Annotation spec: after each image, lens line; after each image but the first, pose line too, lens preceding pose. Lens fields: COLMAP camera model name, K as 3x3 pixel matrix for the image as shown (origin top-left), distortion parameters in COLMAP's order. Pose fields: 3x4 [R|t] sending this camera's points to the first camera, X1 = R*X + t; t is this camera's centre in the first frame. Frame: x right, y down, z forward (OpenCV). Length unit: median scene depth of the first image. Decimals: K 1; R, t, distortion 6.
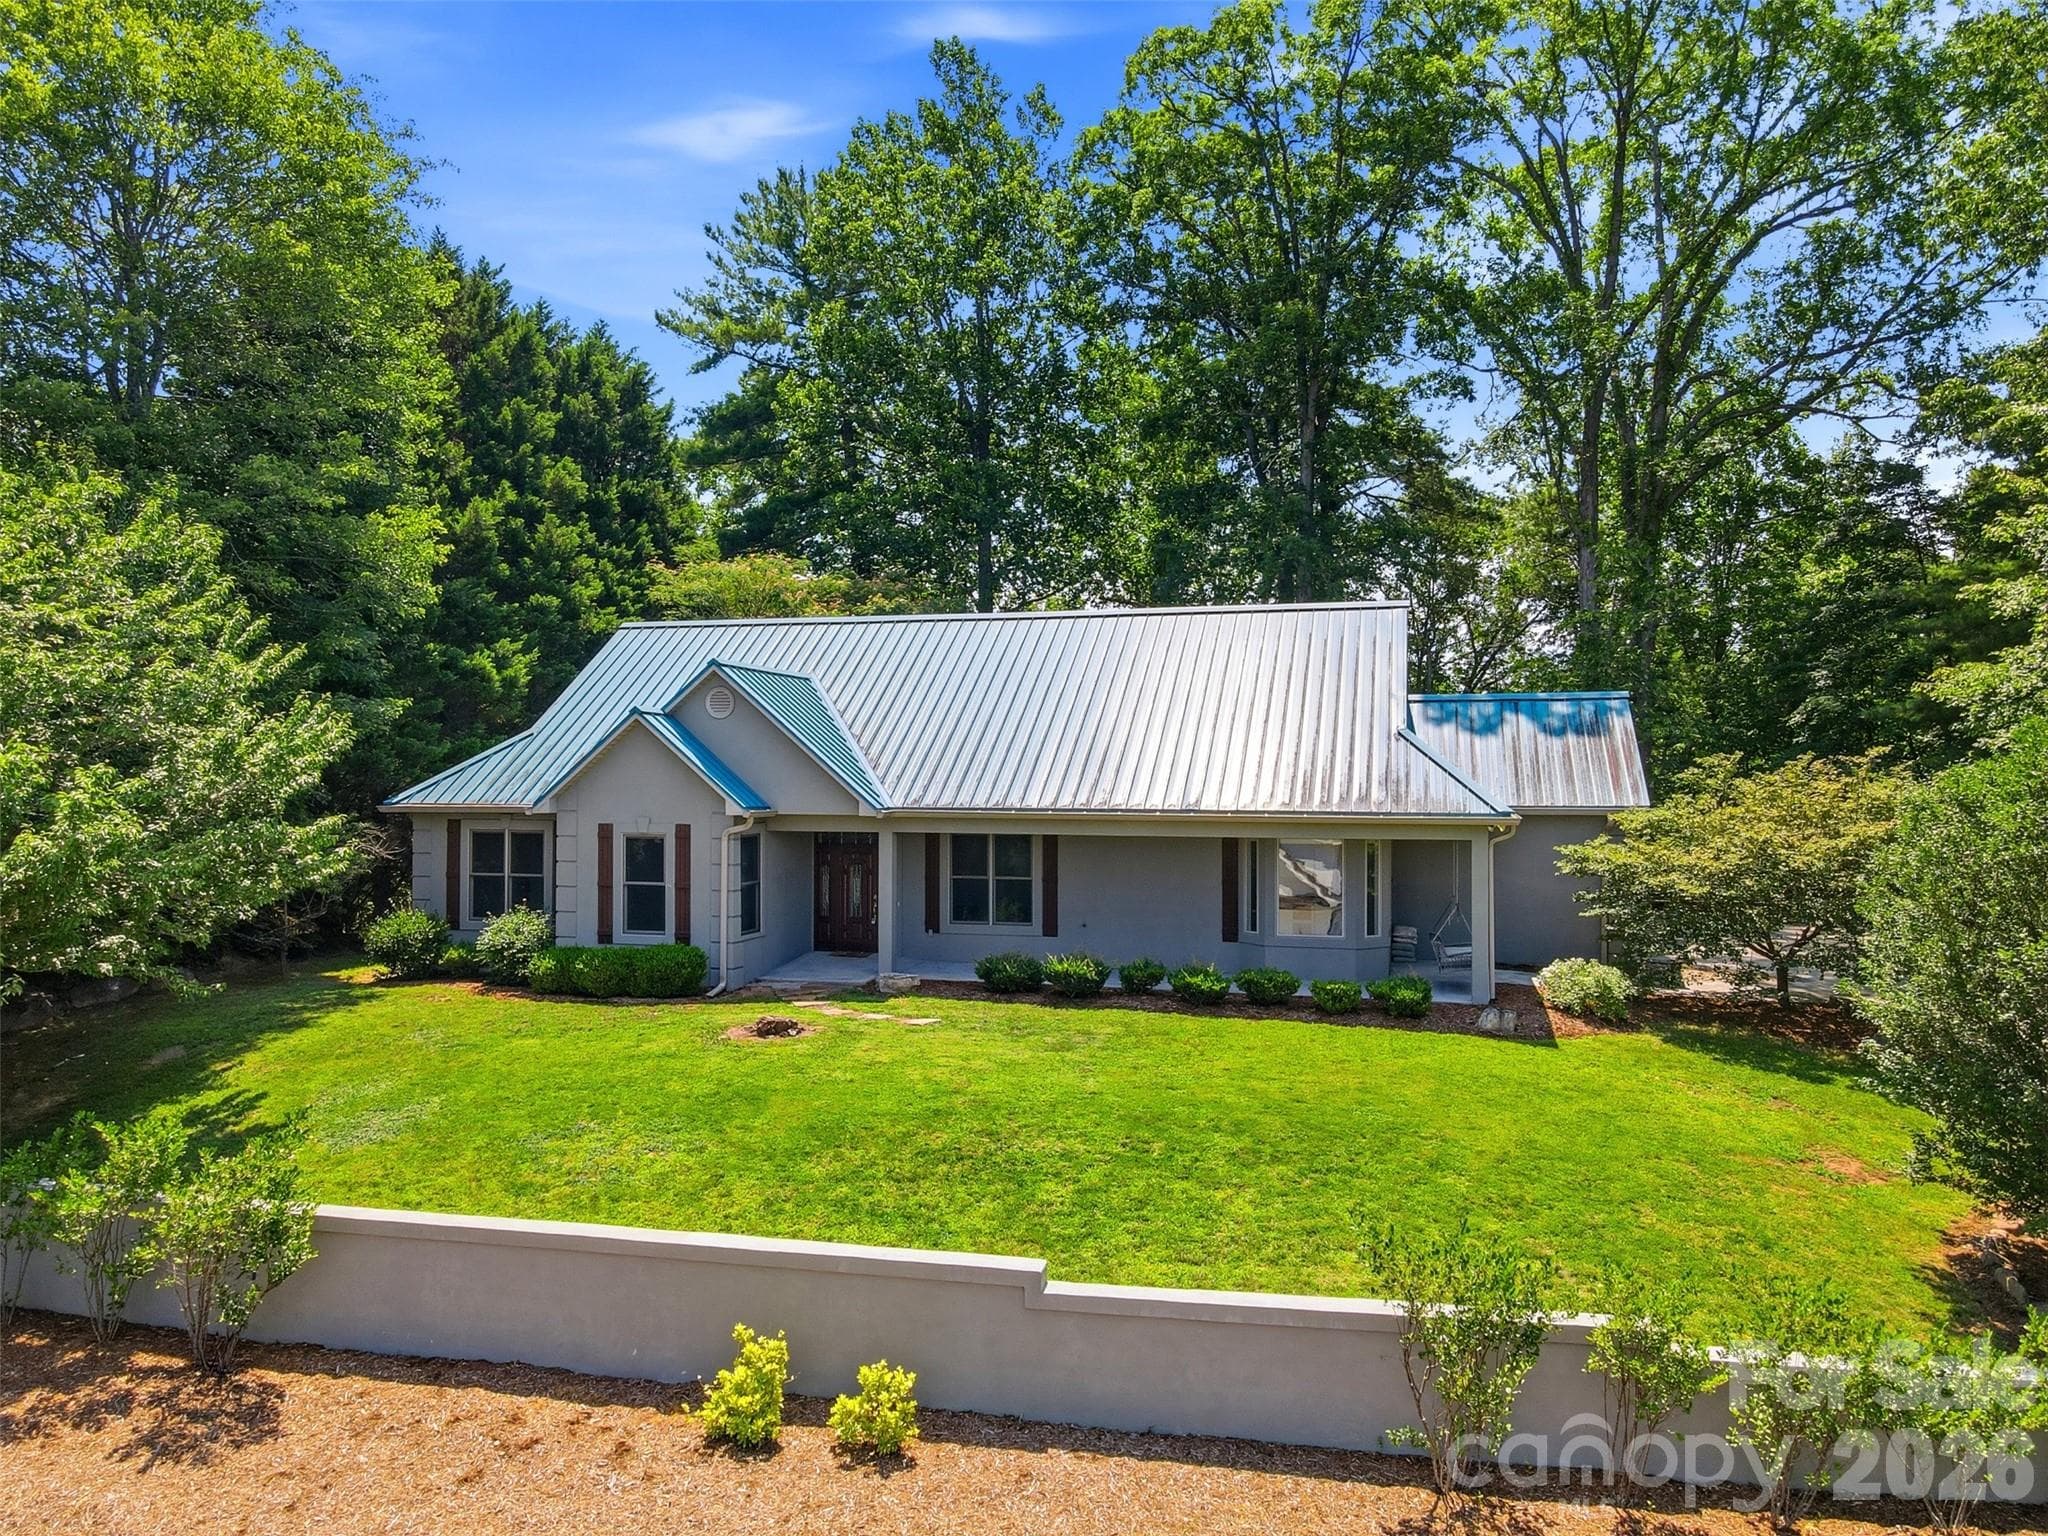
lens RADIAL K [[1494.7, 0, 1024.0], [0, 1494.7, 768.0], [0, 0, 1]] dist [0.004180, 0.002939]
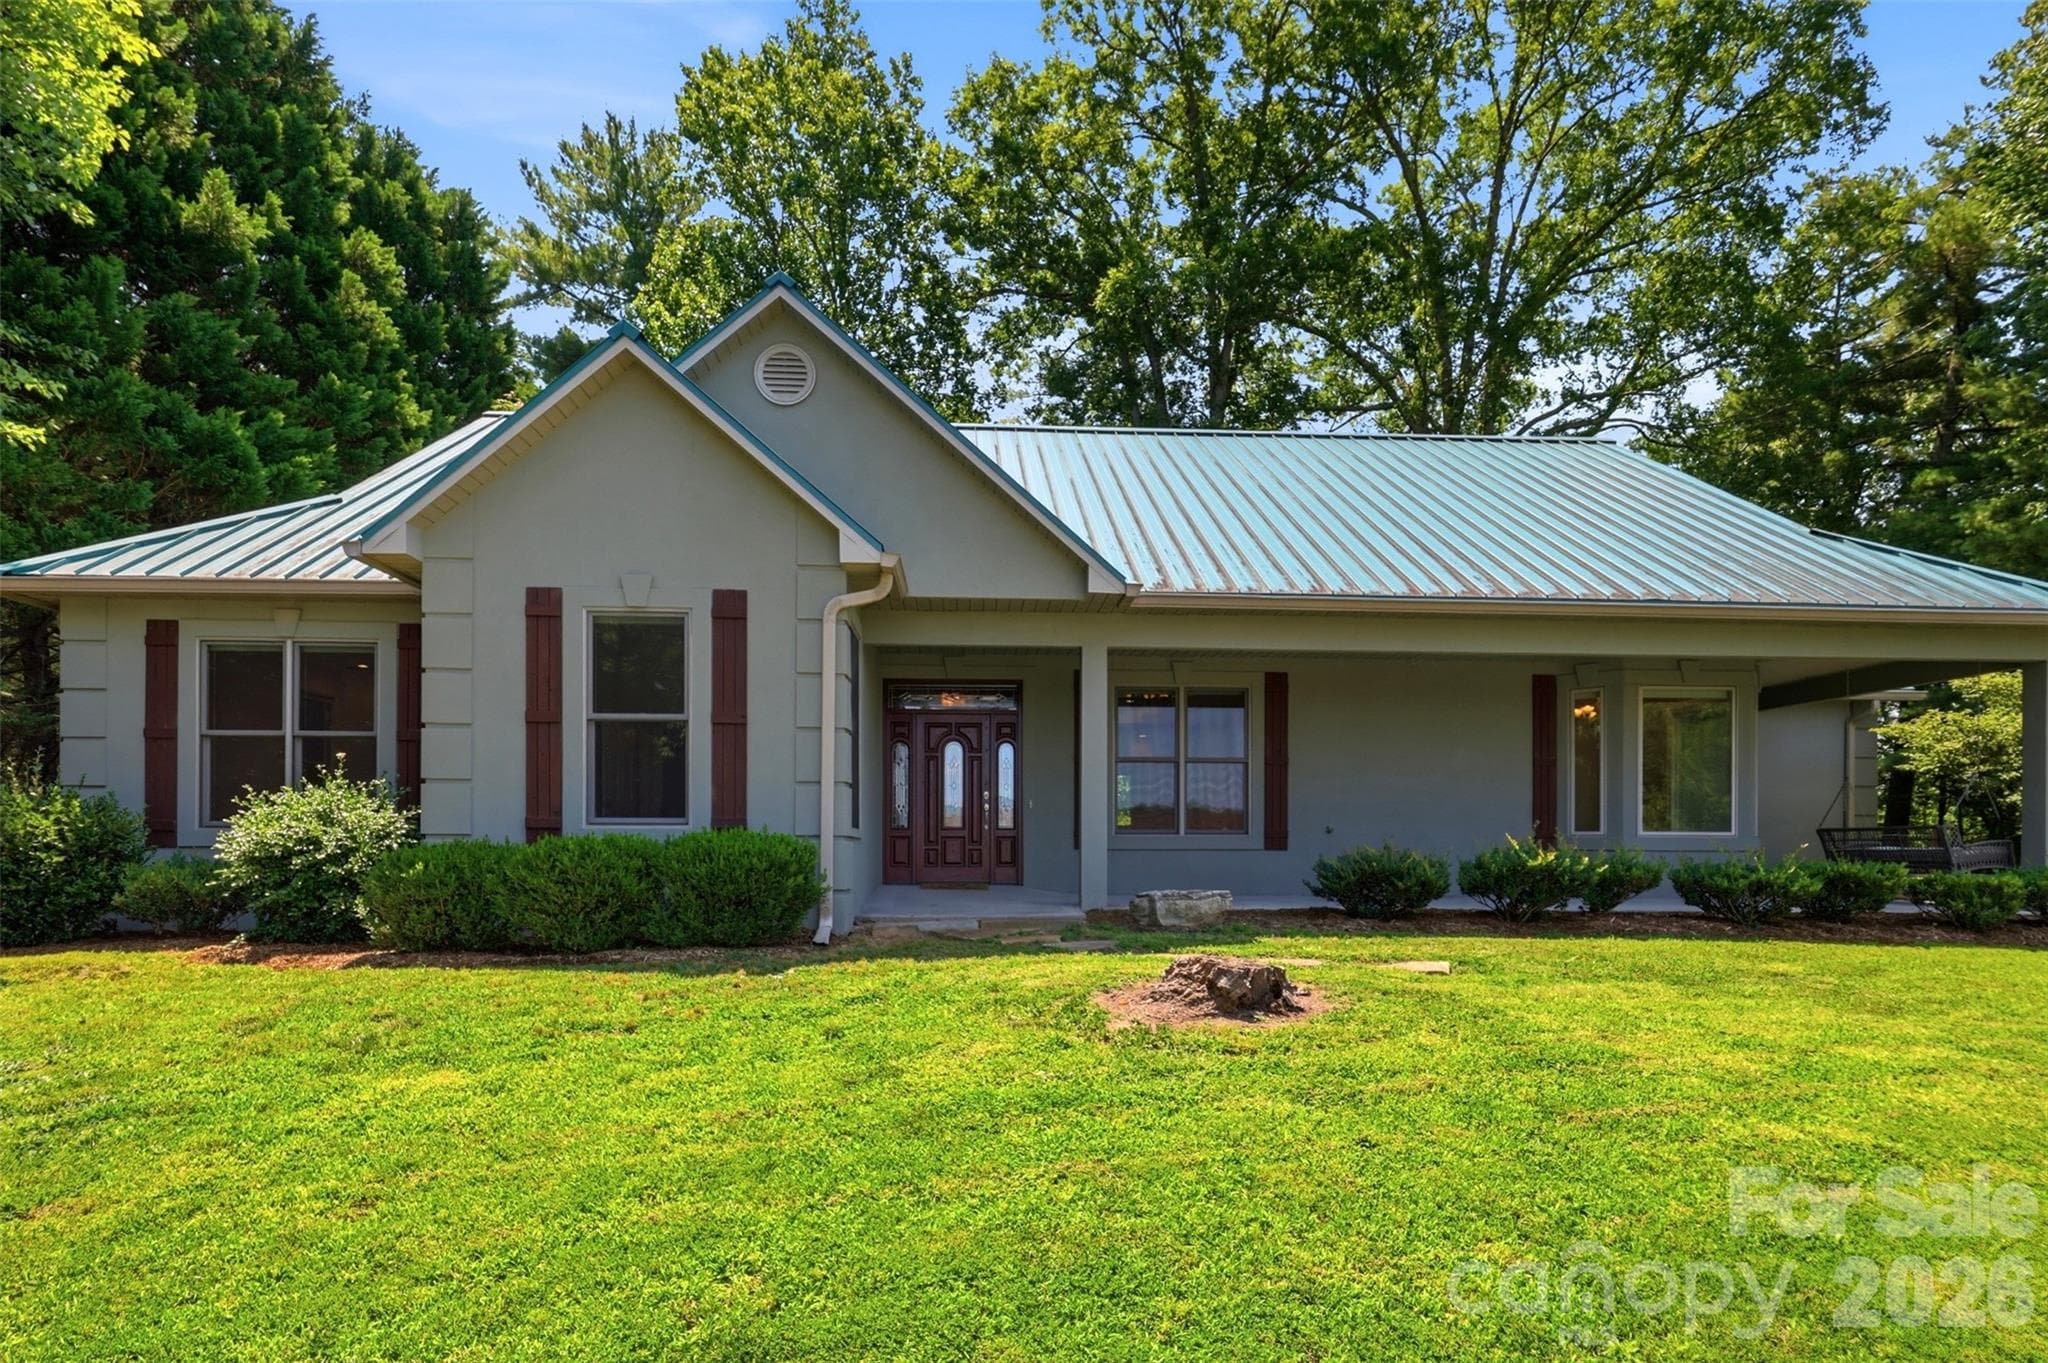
lens RADIAL K [[1028.0, 0, 1023.6], [0, 1028.0, 841.4], [0, 0, 1]] dist [0.000441, 0.000006]
pose [[0.954043, -0.002770, 0.299657, -0.217952], [0.000998, 0.999981, 0.006065, 0.106484], [-0.299668, -0.005487, 0.954028, 0.606563]]
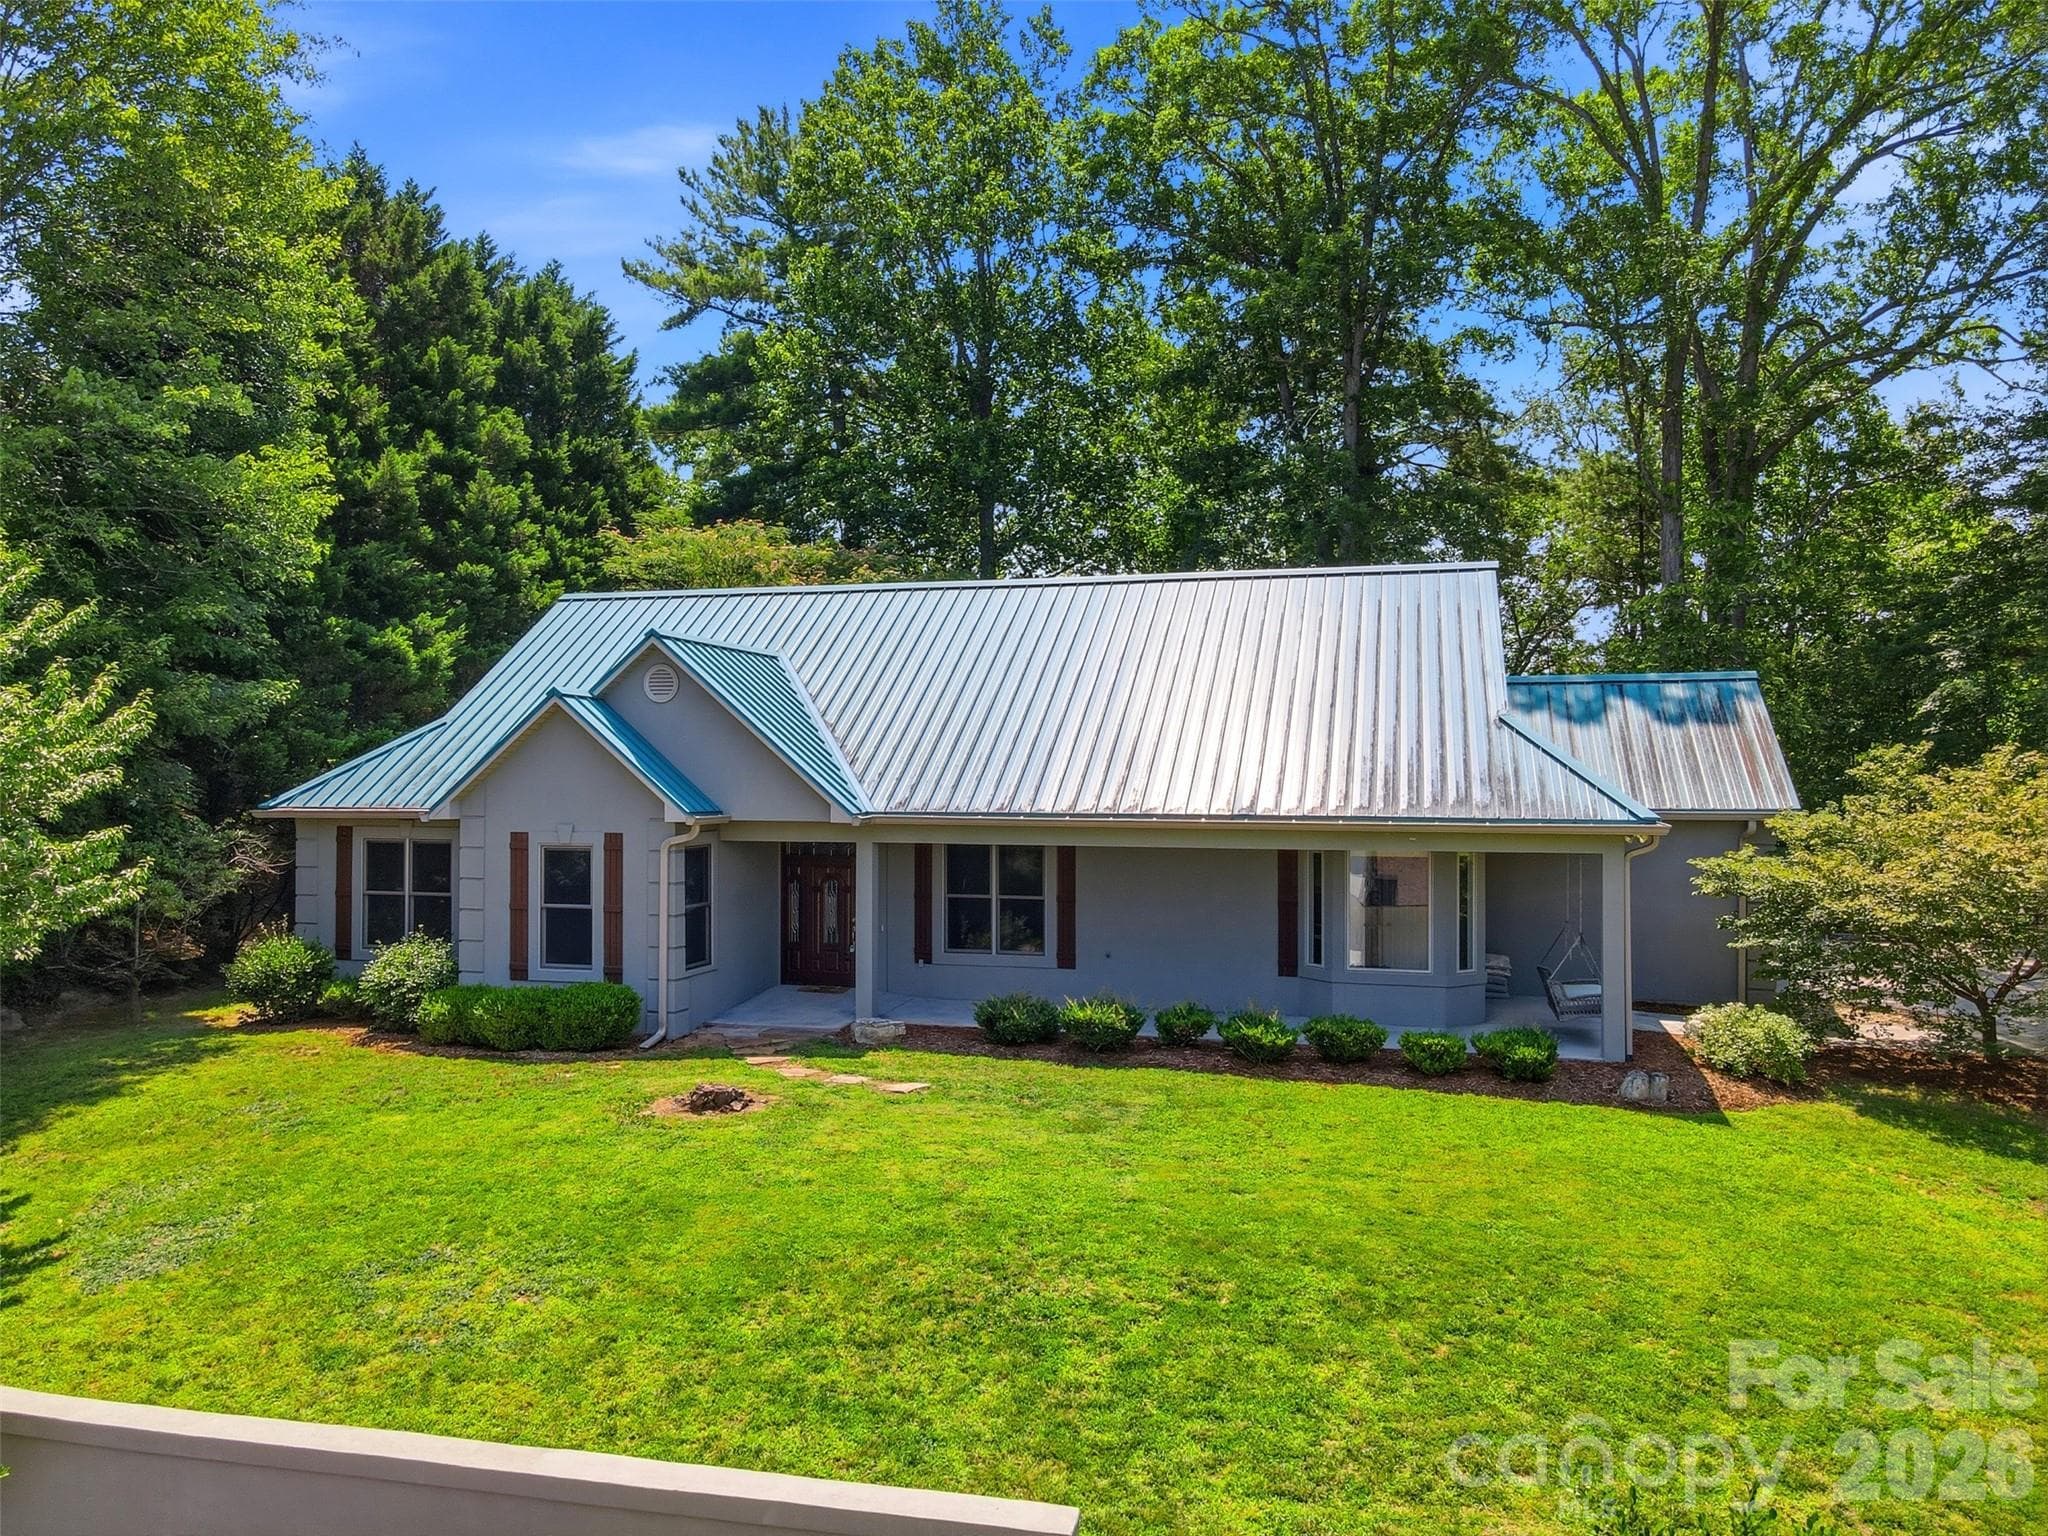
lens RADIAL K [[1494.7, 0, 1024.0], [0, 1494.7, 768.0], [0, 0, 1]] dist [0.004180, 0.002939]
pose [[0.999998, -0.001012, -0.001972, -0.003859], [0.001015, 0.999998, 0.001586, 0.001210], [0.001970, -0.001588, 0.999997, 0.176366]]
